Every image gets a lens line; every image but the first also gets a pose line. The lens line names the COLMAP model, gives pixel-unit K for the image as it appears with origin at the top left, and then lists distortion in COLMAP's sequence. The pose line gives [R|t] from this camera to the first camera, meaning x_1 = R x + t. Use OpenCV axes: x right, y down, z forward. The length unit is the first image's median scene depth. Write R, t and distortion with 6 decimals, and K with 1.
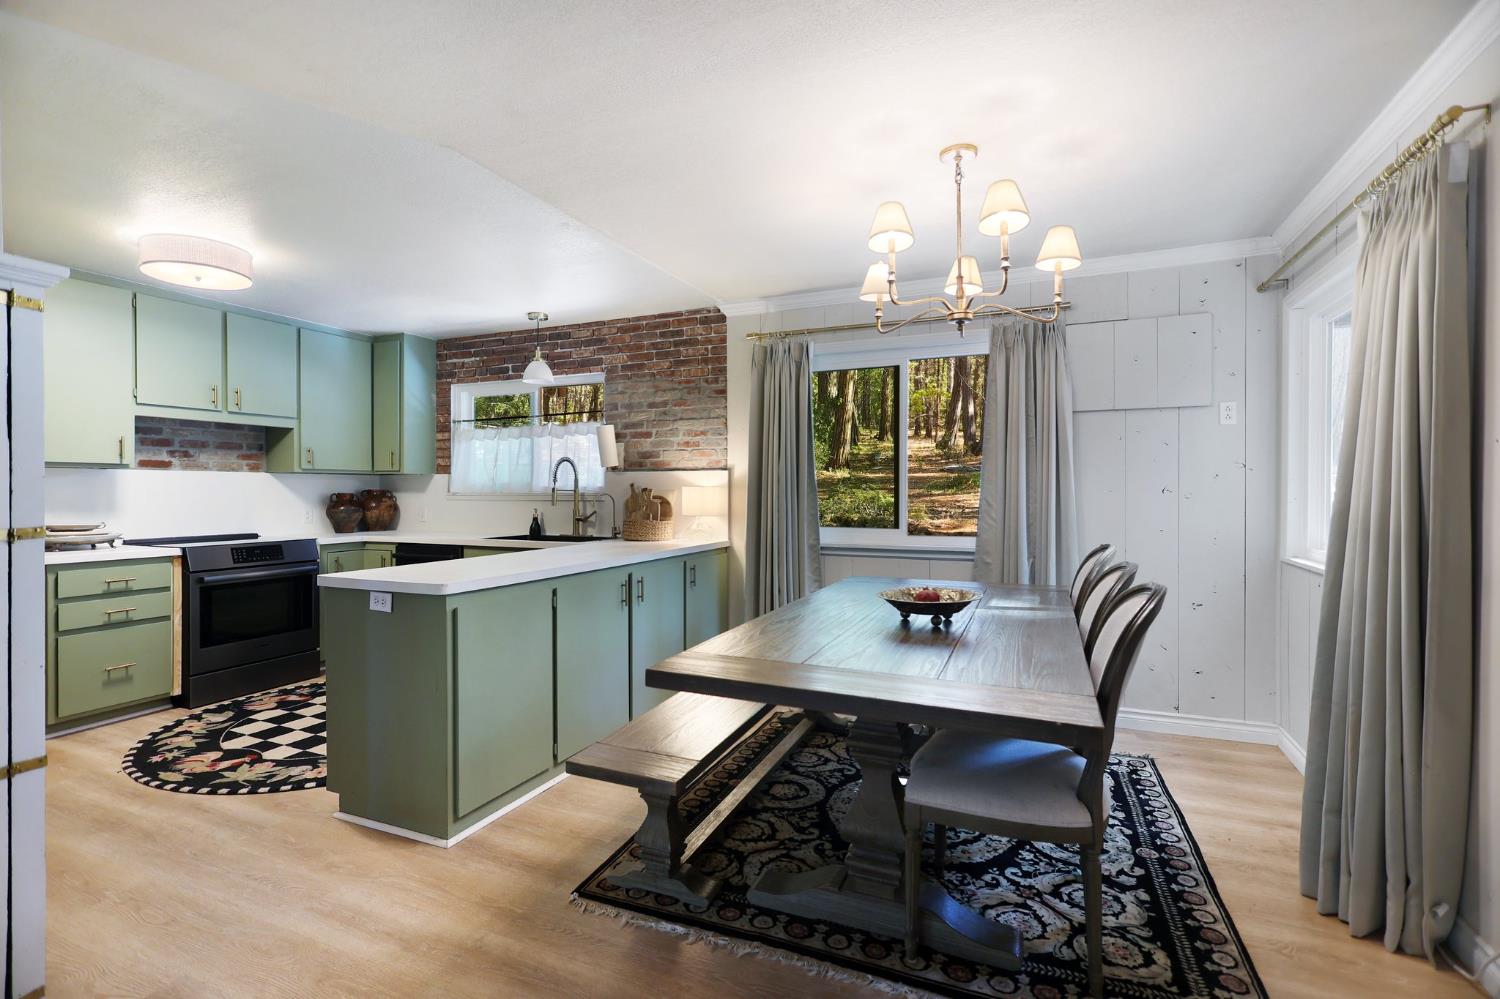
lens RADIAL K [[684.0, 0, 751.3], [0, 684.0, 505.2], [0, 0, 1]] dist [0.000455, 0.000521]
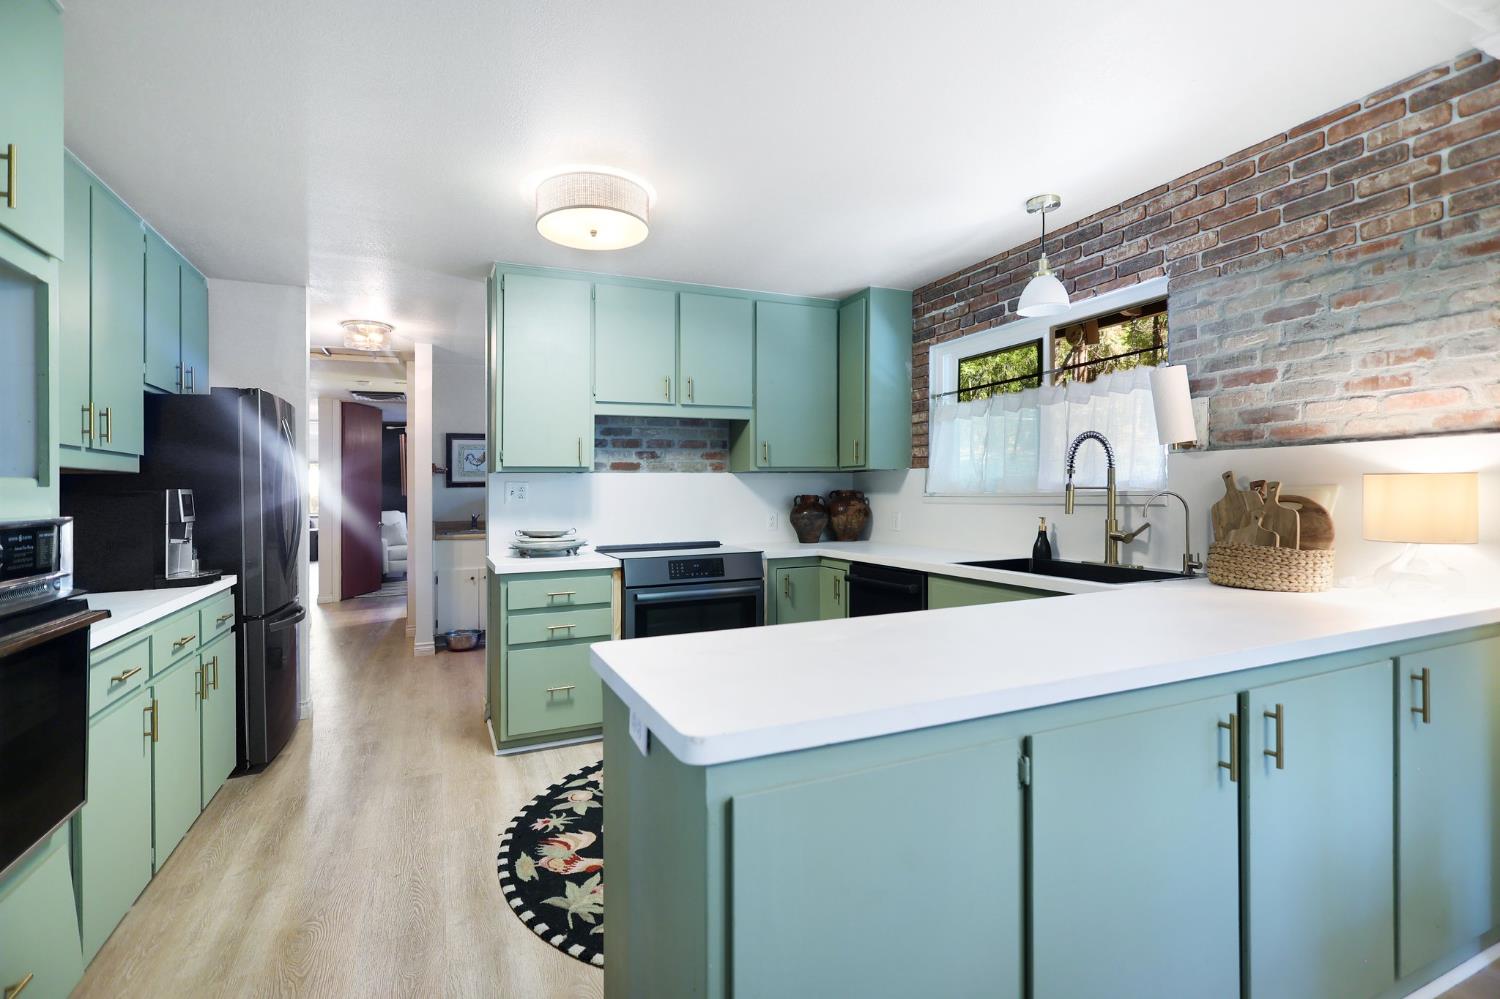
lens RADIAL K [[684.0, 0, 751.3], [0, 684.0, 505.2], [0, 0, 1]] dist [0.000455, 0.000521]
pose [[0.728839, 0.002374, -0.684681, -0.082100], [-0.000507, 0.999996, 0.002928, -0.008229], [0.684685, -0.001787, 0.728837, 0.372840]]
